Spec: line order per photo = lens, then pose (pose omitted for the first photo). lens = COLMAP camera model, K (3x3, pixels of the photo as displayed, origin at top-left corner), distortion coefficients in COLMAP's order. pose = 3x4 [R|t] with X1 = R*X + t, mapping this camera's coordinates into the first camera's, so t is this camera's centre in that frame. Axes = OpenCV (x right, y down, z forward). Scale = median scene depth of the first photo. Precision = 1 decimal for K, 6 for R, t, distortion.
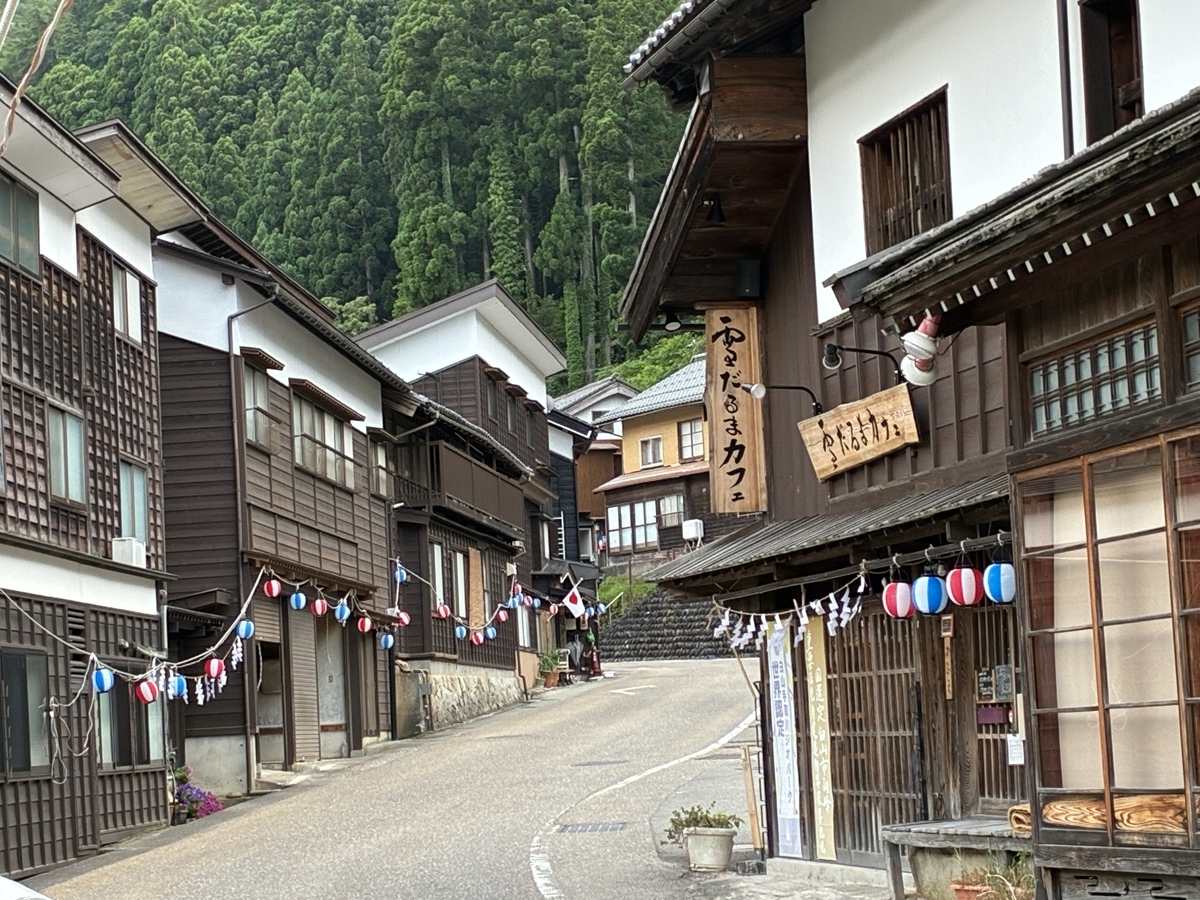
lens RADIAL K [[2996.3, 0, 600.0], [0, 2996.3, 450.0], [0, 0, 1]] dist [0.175821, 0.253020]
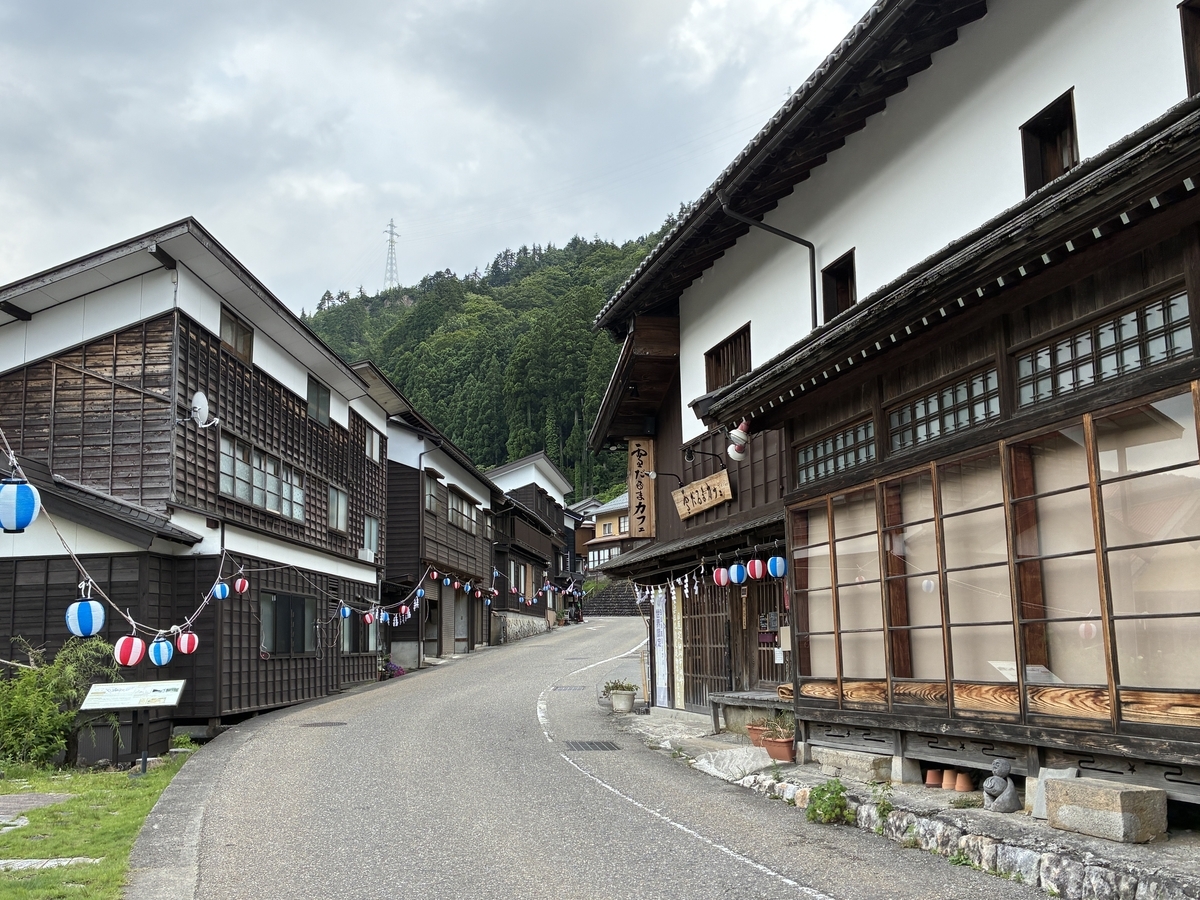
lens RADIAL K [[1154.3, 0, 600.0], [0, 1154.3, 450.0], [0, 0, 1]] dist [0.175708, -0.705531]
pose [[0.999472, 0.032052, 0.005373, 0.008833], [-0.031551, 0.996600, -0.076116, 0.018090], [-0.007795, 0.075906, 0.997085, 0.156305]]
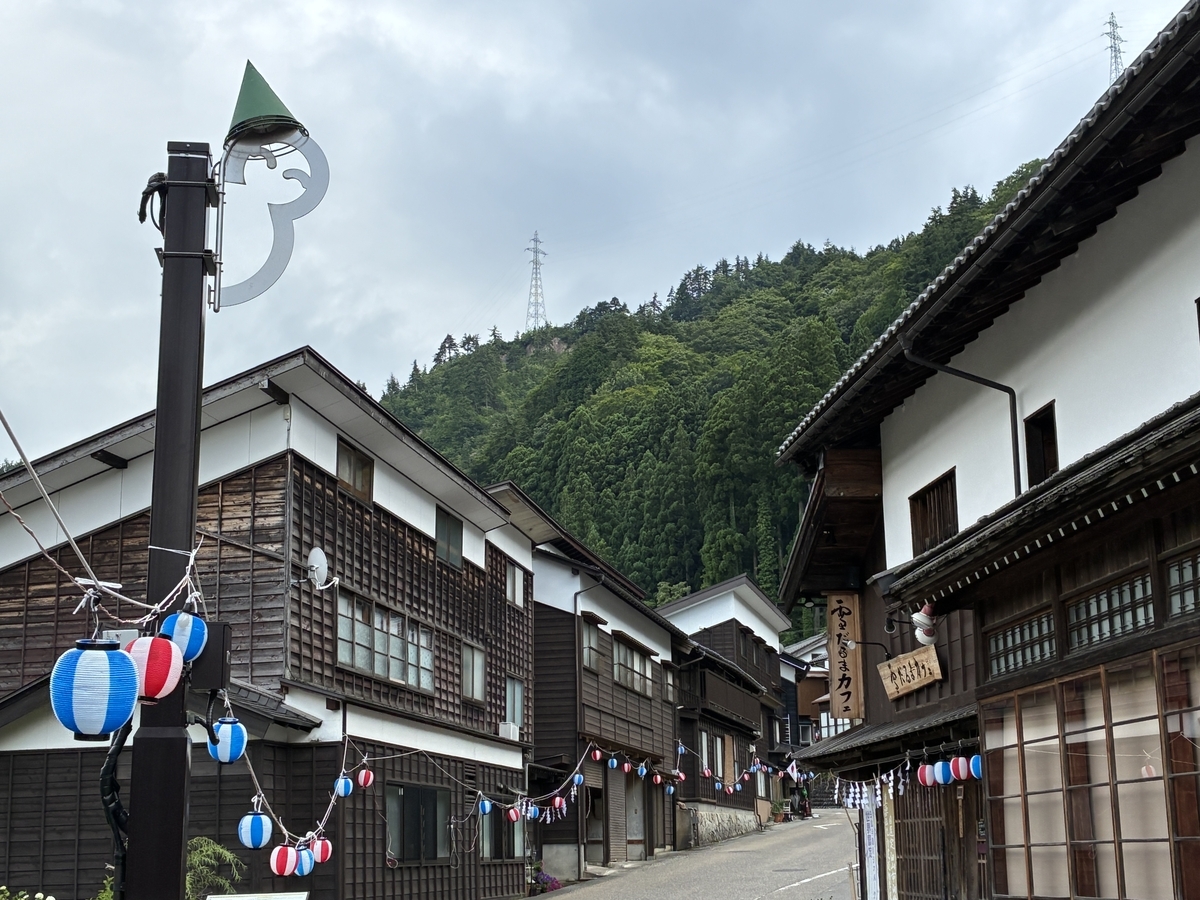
lens RADIAL K [[1755.1, 0, 599.1], [0, 1755.1, 428.8], [0, 0, 1]] dist [0.309019, -1.887833]
pose [[0.990305, 0.005506, -0.138800, 0.036815], [-0.024501, 0.990472, -0.135514, -0.001351], [0.136731, 0.137601, 0.981005, -0.006620]]
